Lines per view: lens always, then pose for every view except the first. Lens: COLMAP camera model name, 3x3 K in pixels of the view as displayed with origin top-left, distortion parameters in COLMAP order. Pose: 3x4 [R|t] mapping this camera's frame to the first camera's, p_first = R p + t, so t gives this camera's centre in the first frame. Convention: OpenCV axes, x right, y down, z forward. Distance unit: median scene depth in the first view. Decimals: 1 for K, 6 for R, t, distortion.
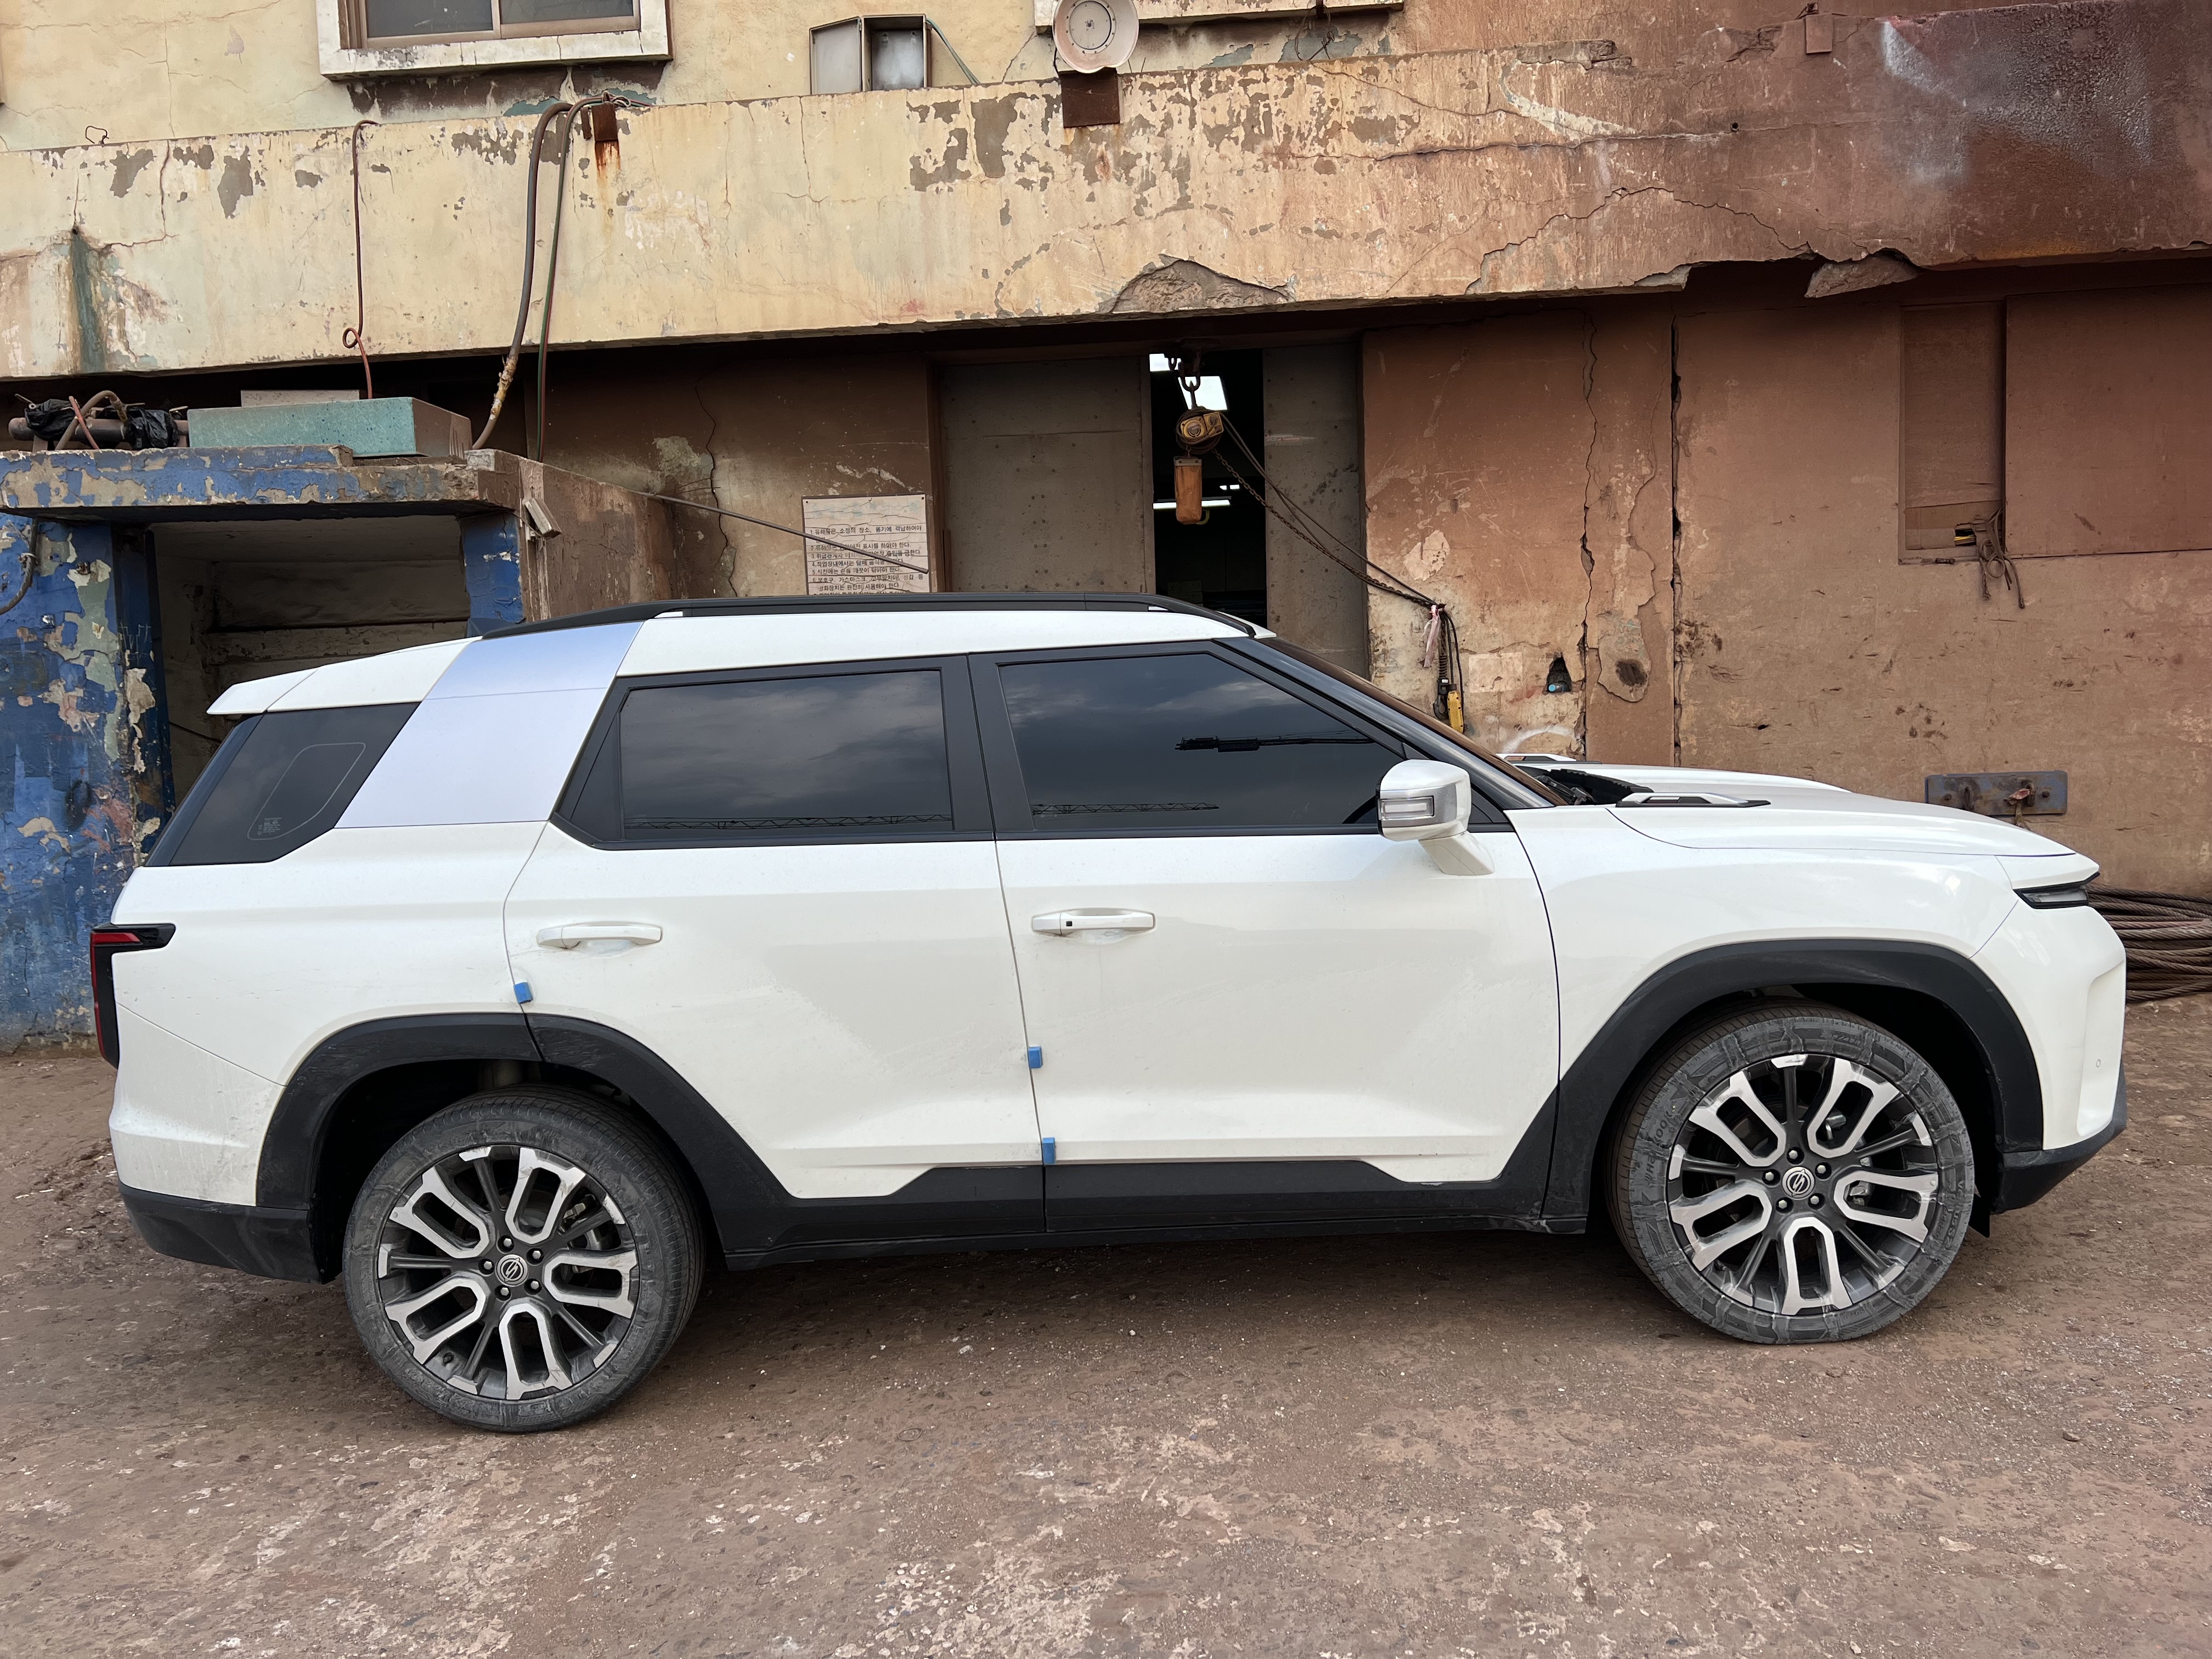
lens RADIAL K [[1657.9, 0, 1111.7], [0, 1657.9, 828.4], [0, 0, 1]] dist [-0.000158, -0.000182]
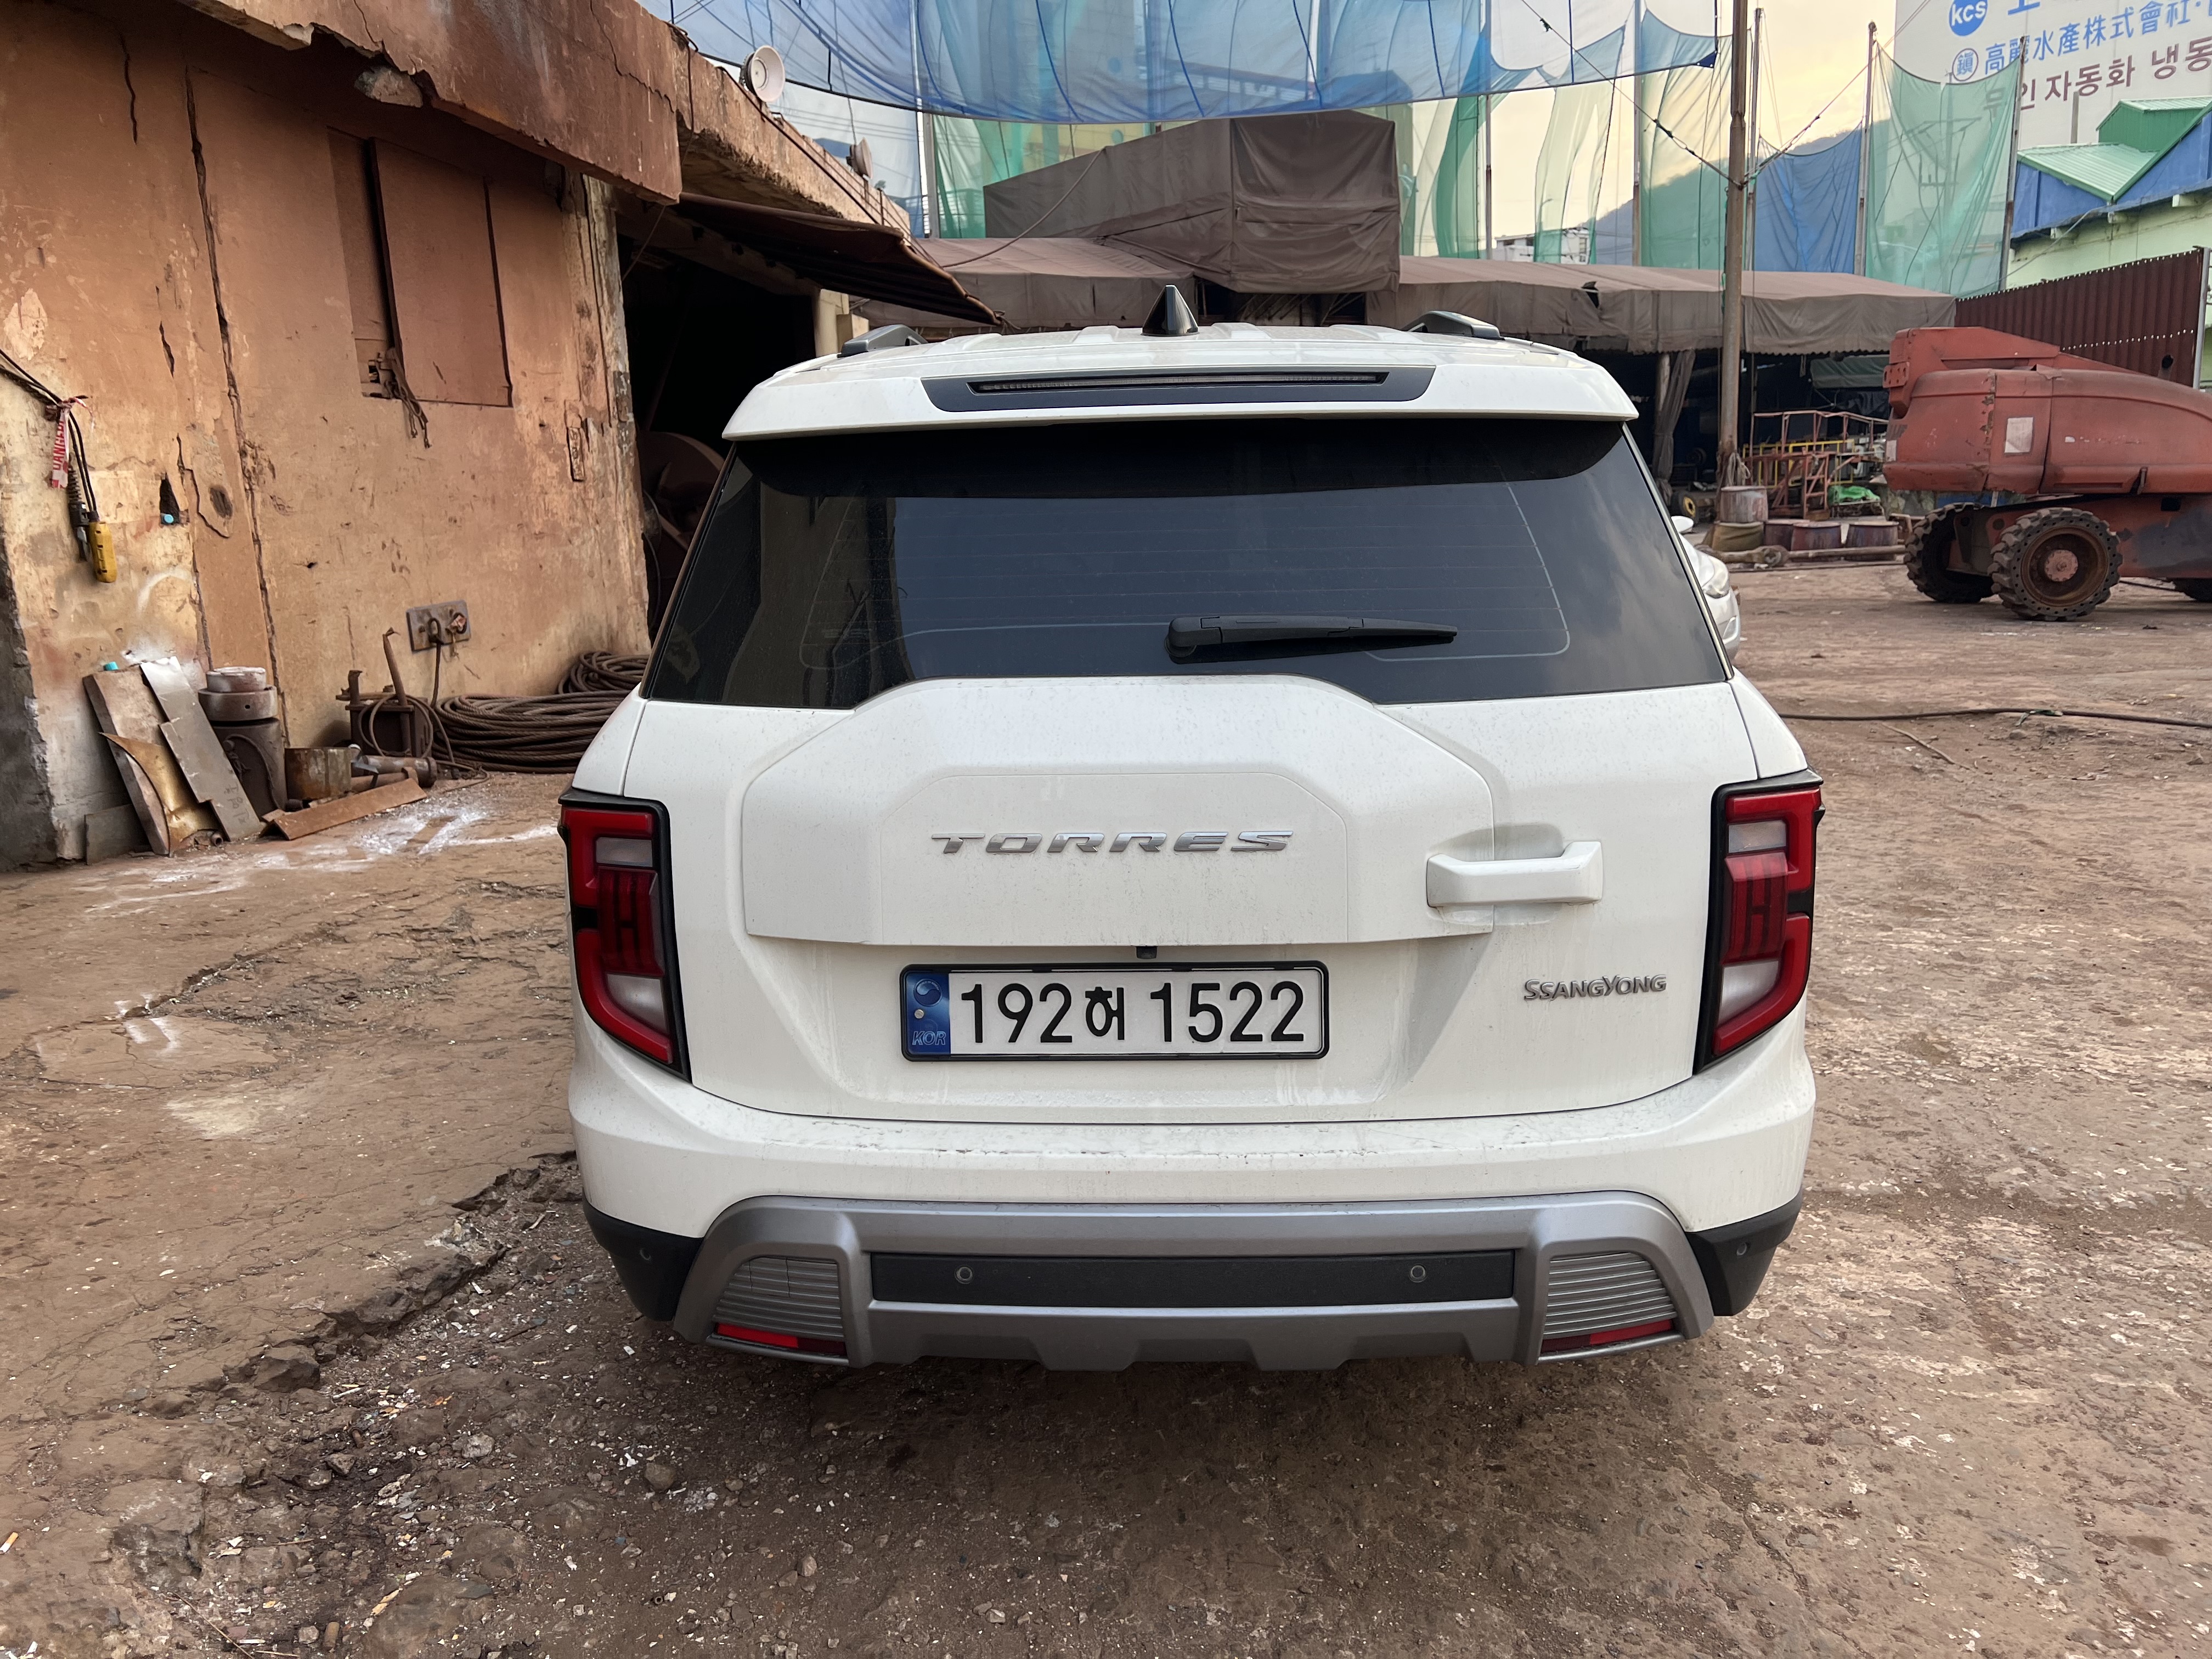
lens RADIAL K [[1657.9, 0, 1112.2], [0, 1657.9, 836.0], [0, 0, 1]] dist [-0.000158, -0.000182]
pose [[0.015988, -0.174944, 0.984449, -0.527493], [0.118270, 0.977993, 0.171876, -0.019922], [-0.992853, 0.113682, 0.036327, 0.546857]]
